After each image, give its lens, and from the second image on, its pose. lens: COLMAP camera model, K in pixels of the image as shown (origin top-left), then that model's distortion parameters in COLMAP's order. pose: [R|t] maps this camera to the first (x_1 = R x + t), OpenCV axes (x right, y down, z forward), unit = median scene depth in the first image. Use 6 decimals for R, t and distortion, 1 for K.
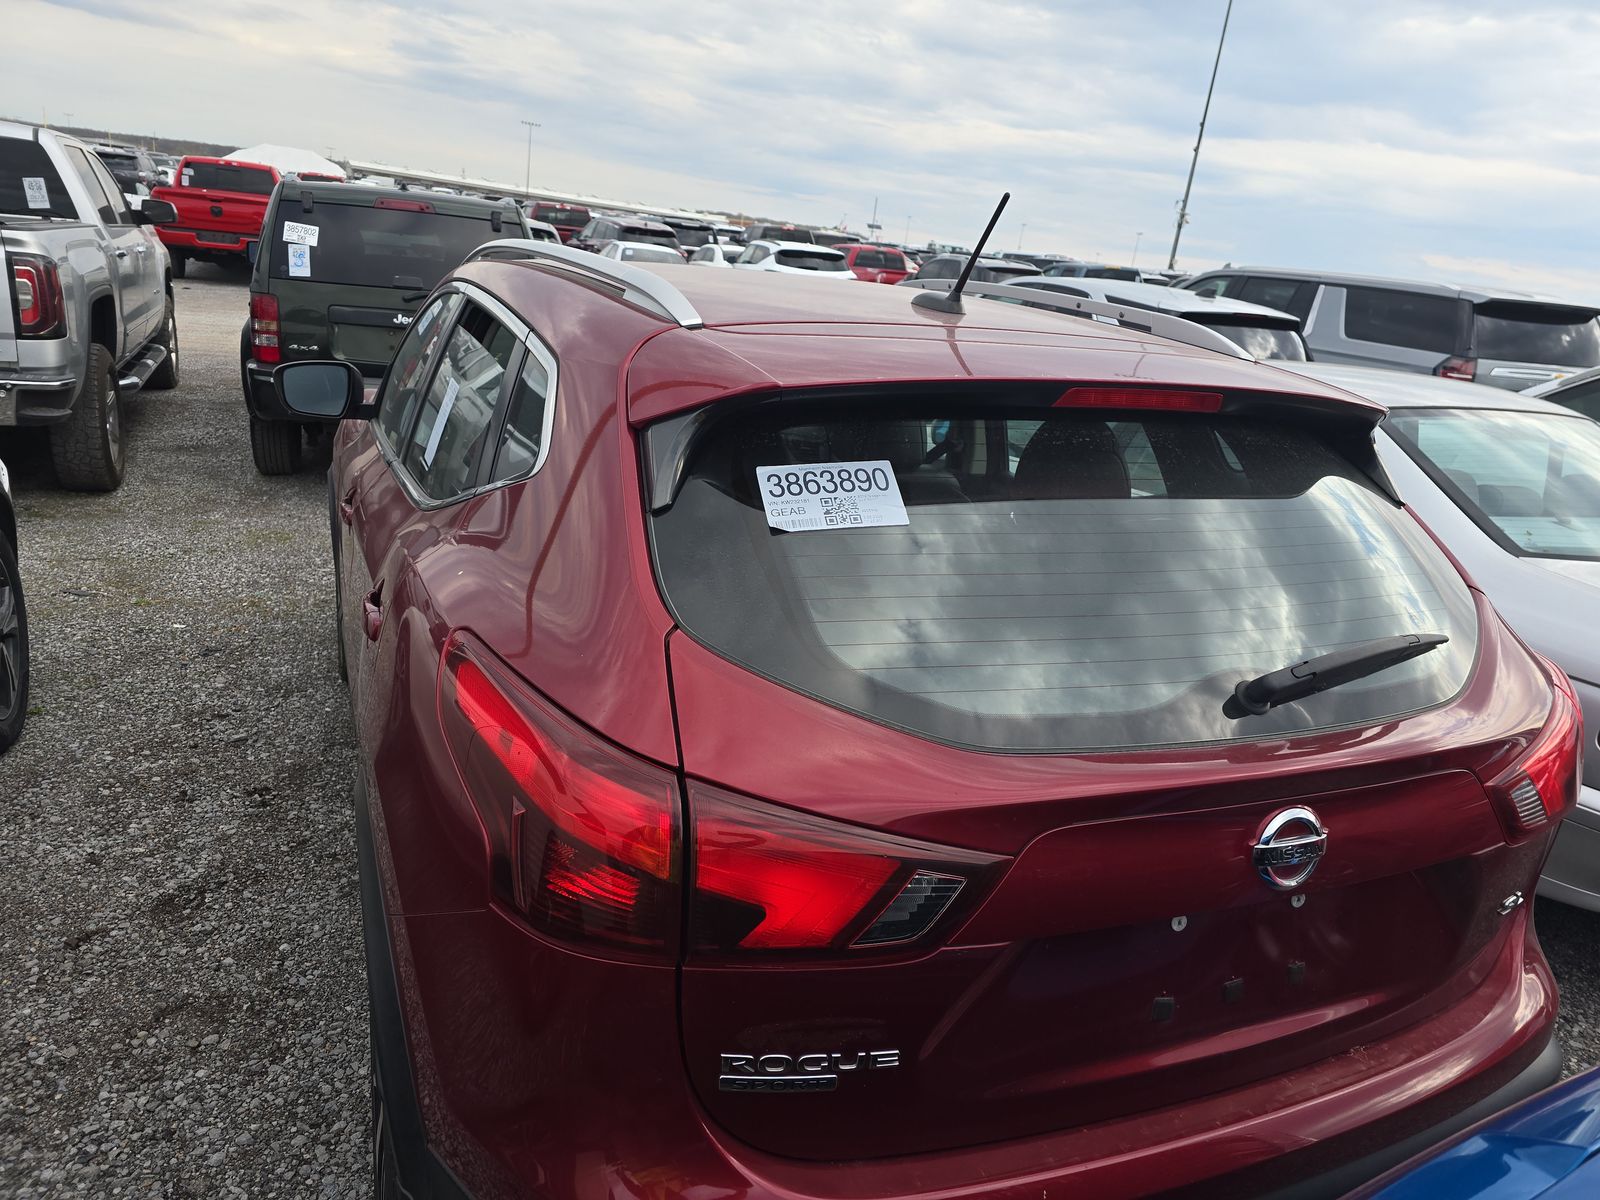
lens RADIAL K [[1081.3, 0, 800.7], [0, 1081.3, 588.7], [0, 0, 1]] dist [0.063689, -0.055631]
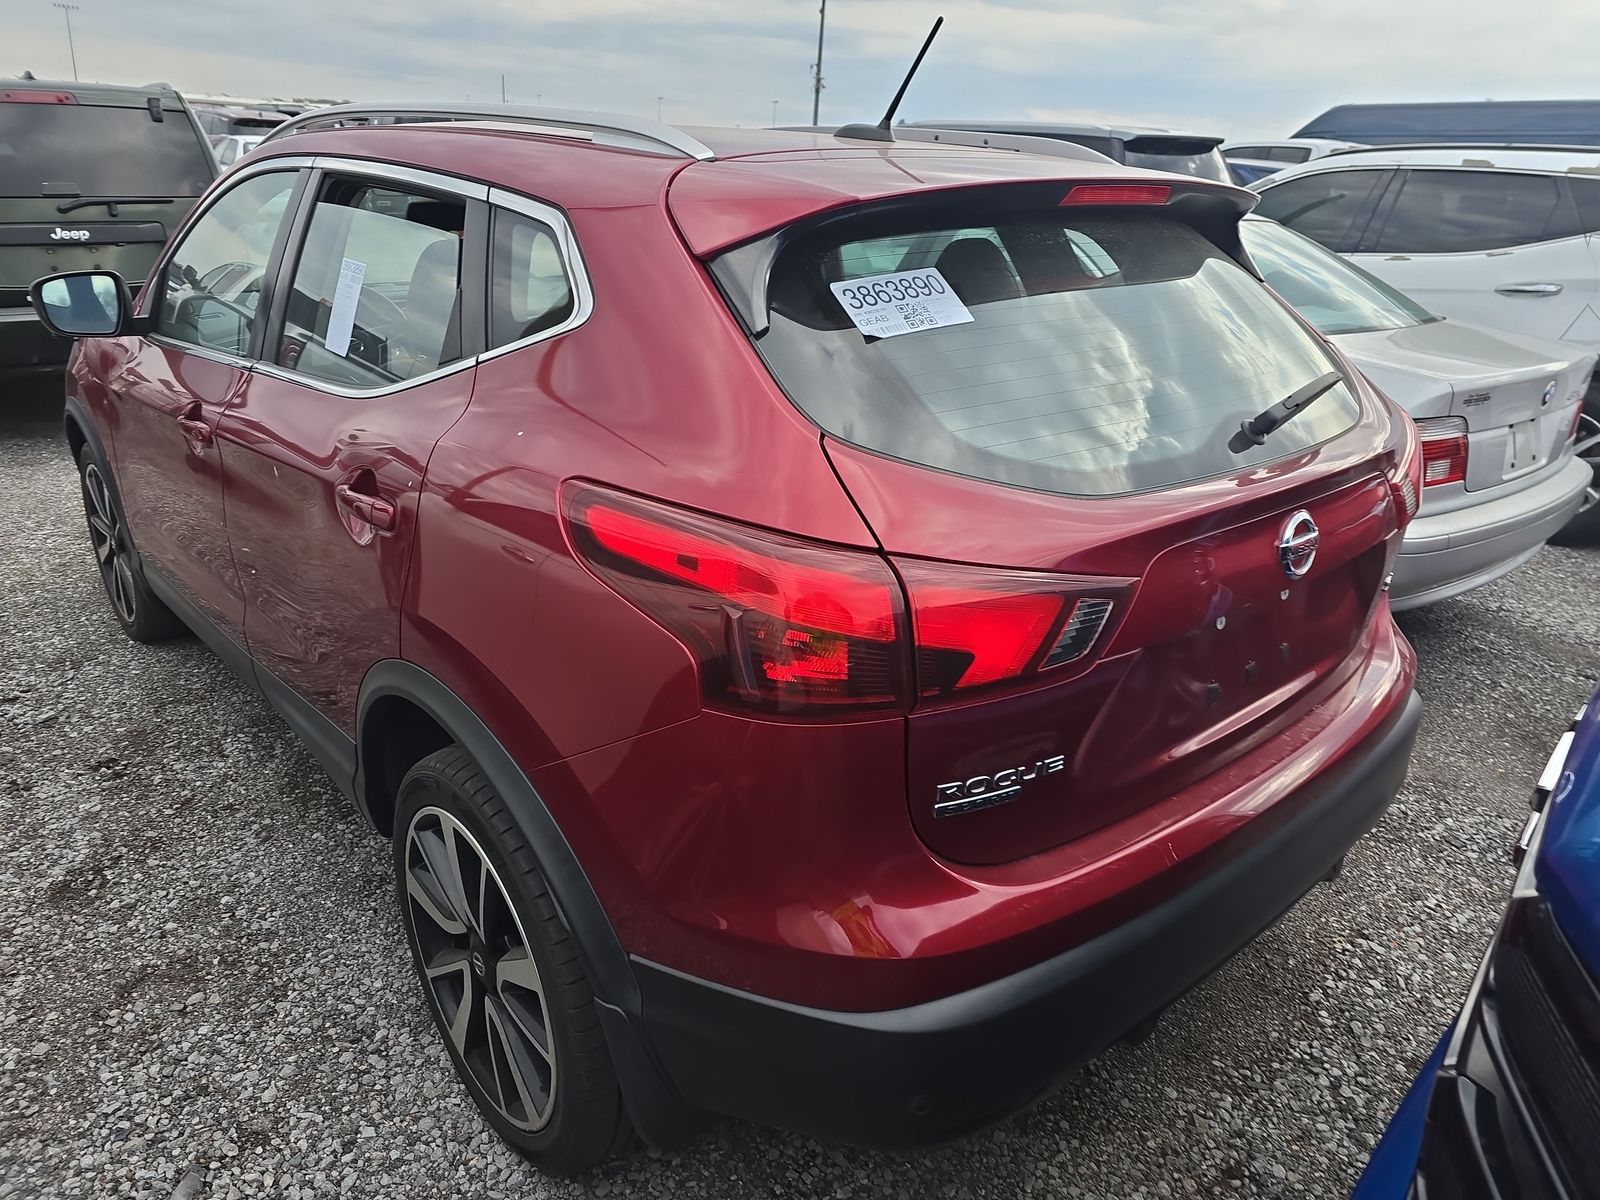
lens RADIAL K [[1081.3, 0, 800.7], [0, 1081.3, 588.7], [0, 0, 1]] dist [0.063689, -0.055631]
pose [[0.949343, -0.173591, 0.261943, -0.249032], [0.147459, 0.982186, 0.116474, 0.033458], [-0.277496, -0.071948, 0.958029, -0.025548]]
